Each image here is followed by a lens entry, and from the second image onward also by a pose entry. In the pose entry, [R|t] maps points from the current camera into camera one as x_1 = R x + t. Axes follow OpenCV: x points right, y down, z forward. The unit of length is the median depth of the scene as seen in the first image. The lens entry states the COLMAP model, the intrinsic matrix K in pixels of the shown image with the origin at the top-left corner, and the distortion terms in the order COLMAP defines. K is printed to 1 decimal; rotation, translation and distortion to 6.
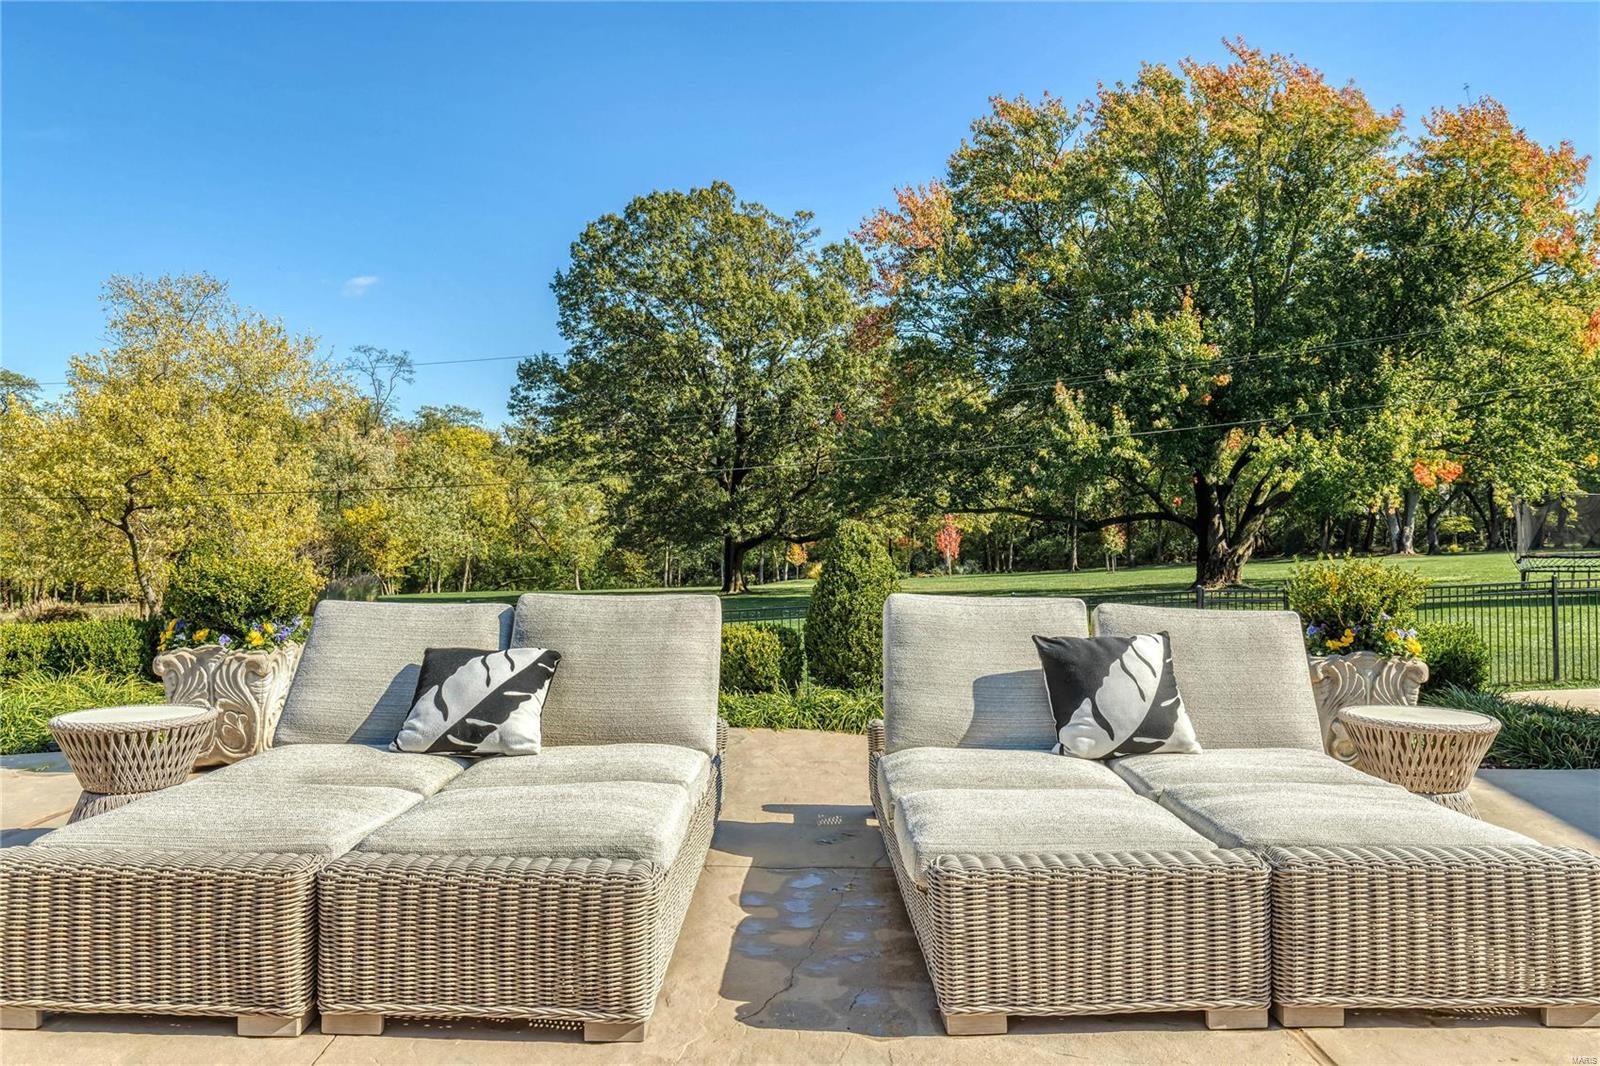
lens RADIAL K [[1180.6, 0, 800.0], [0, 1180.6, 533.0], [0, 0, 1]] dist [-0.003336, -0.005396]
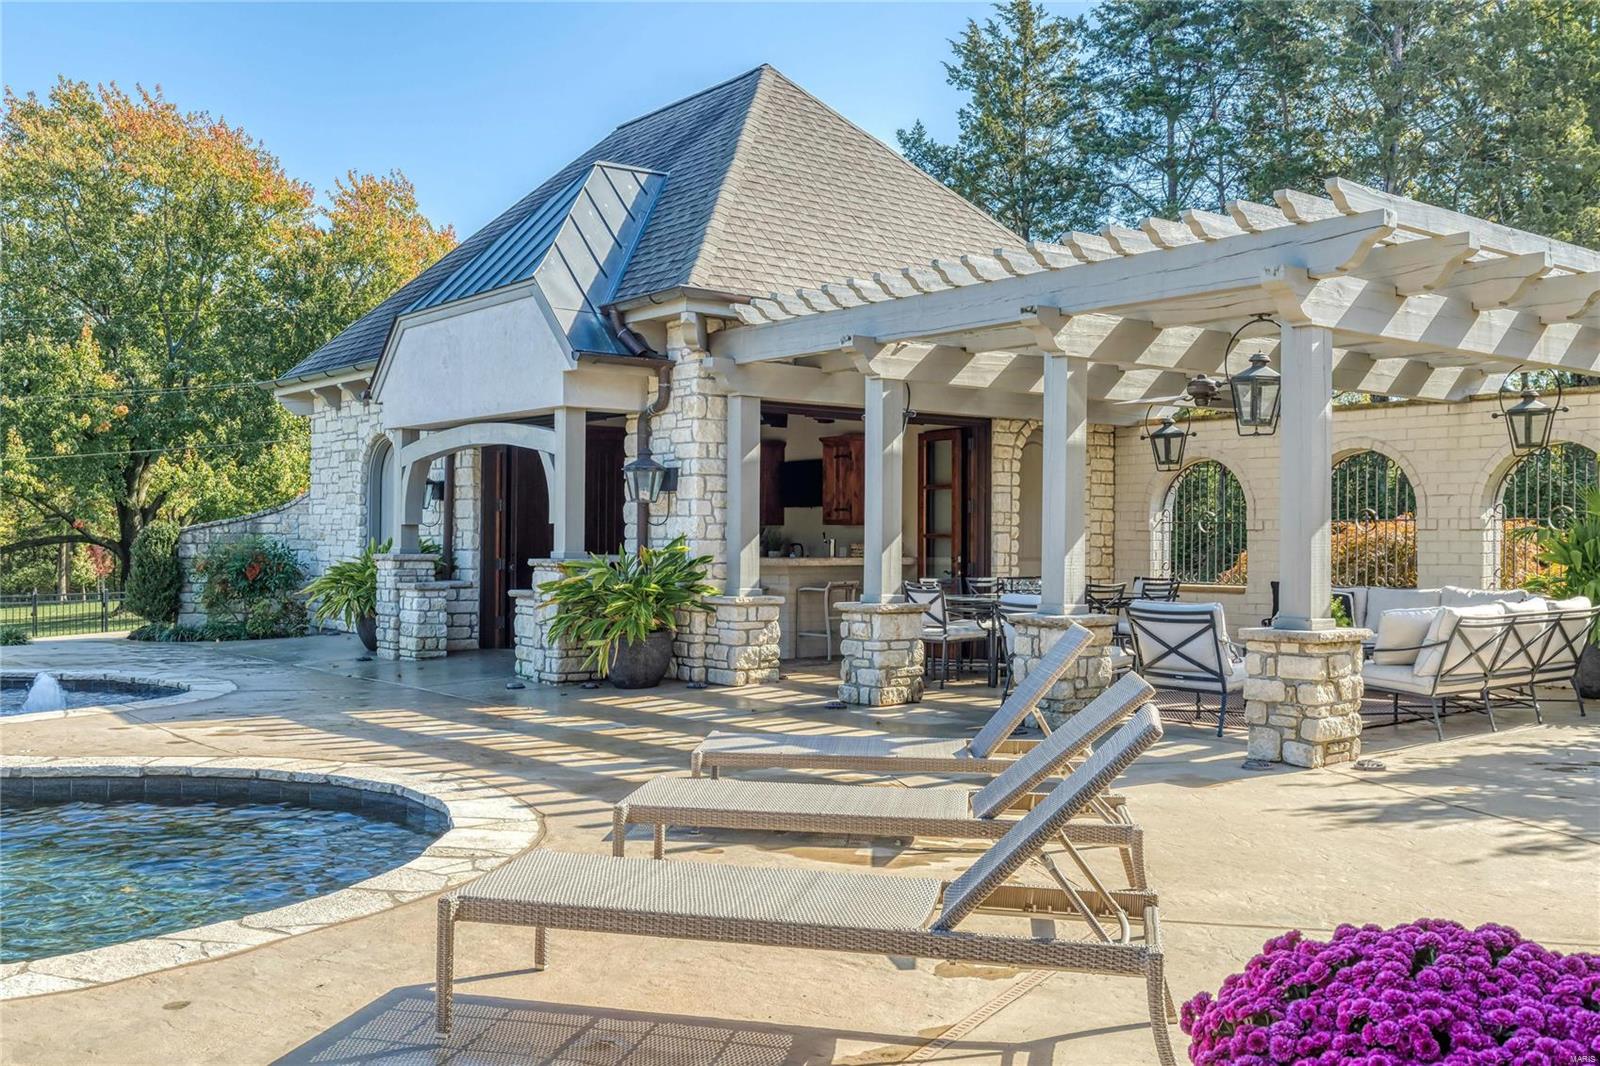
lens RADIAL K [[1461.9, 0, 821.5], [0, 1461.9, 529.7], [0, 0, 1]] dist [0.001562, 0.003043]
pose [[0.784357, 0.004145, 0.620295, 0.025924], [0.008259, 0.999819, -0.017126, 0.002630], [-0.620254, 0.018556, 0.784181, -0.247329]]
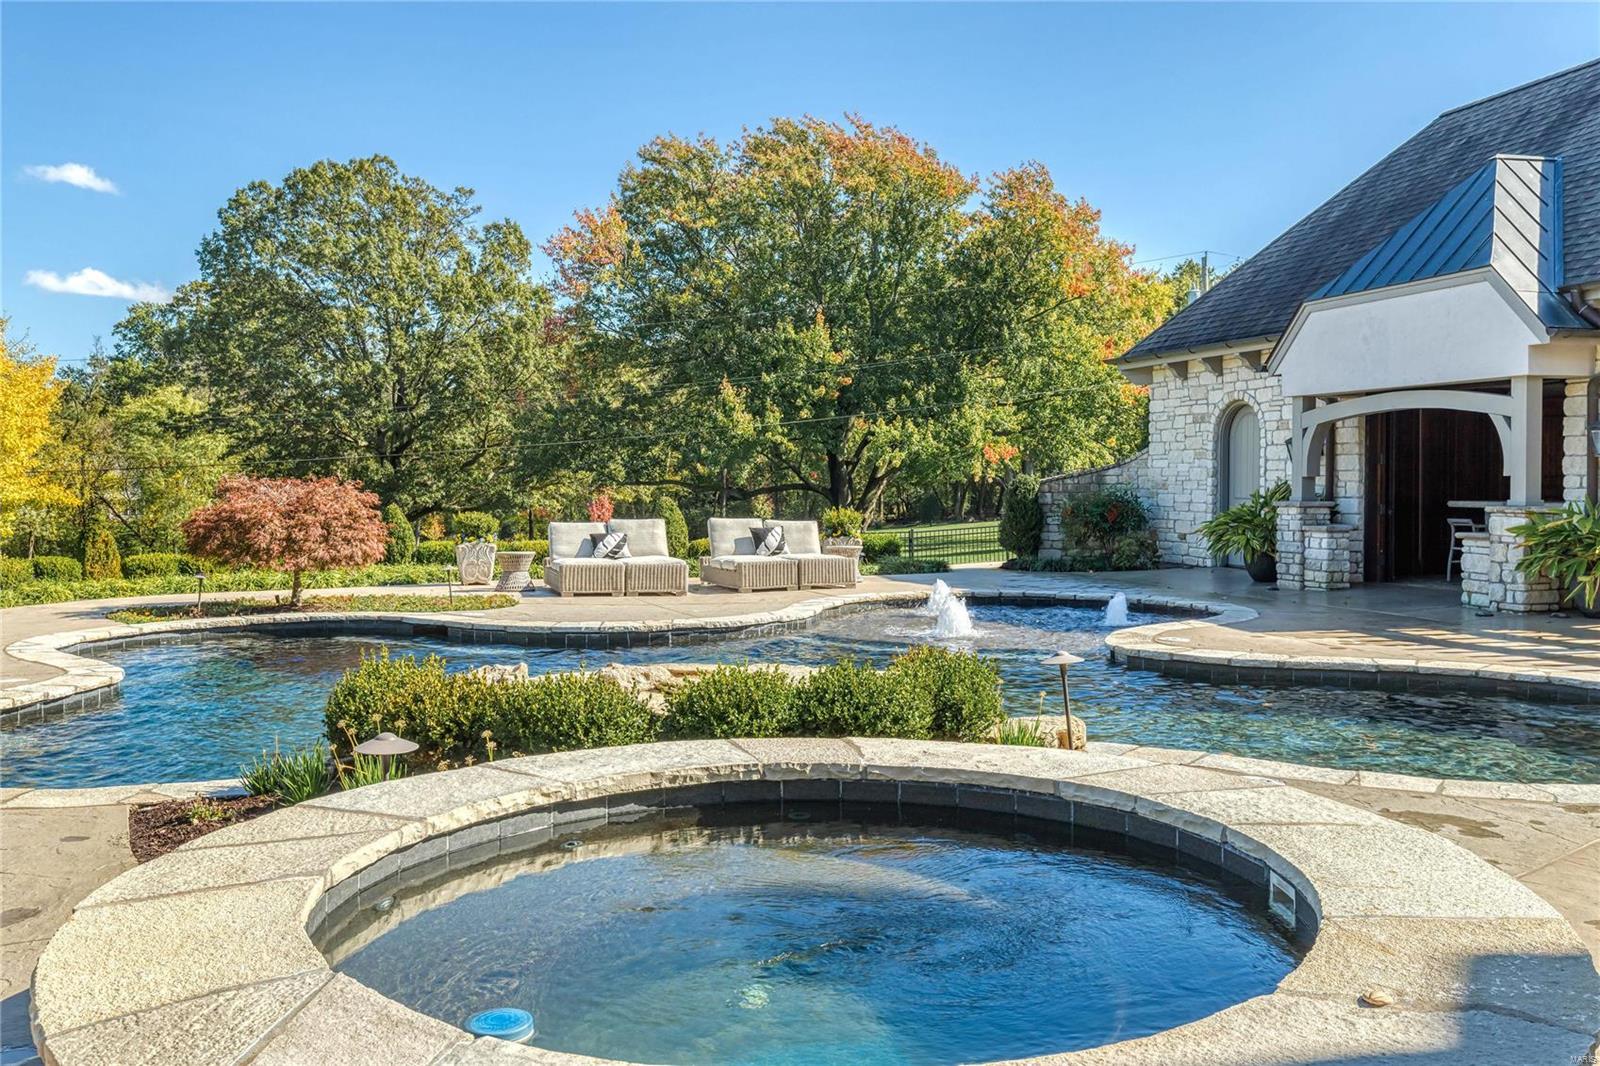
lens RADIAL K [[1358.4, 0, 802.8], [0, 1358.4, 514.3], [0, 0, 1]] dist [0.006215, 0.001569]
pose [[0.958301, -0.014395, 0.285397, -0.066281], [0.012205, 0.999881, 0.009450, 0.000292], [-0.285499, -0.005572, 0.958363, -0.243090]]
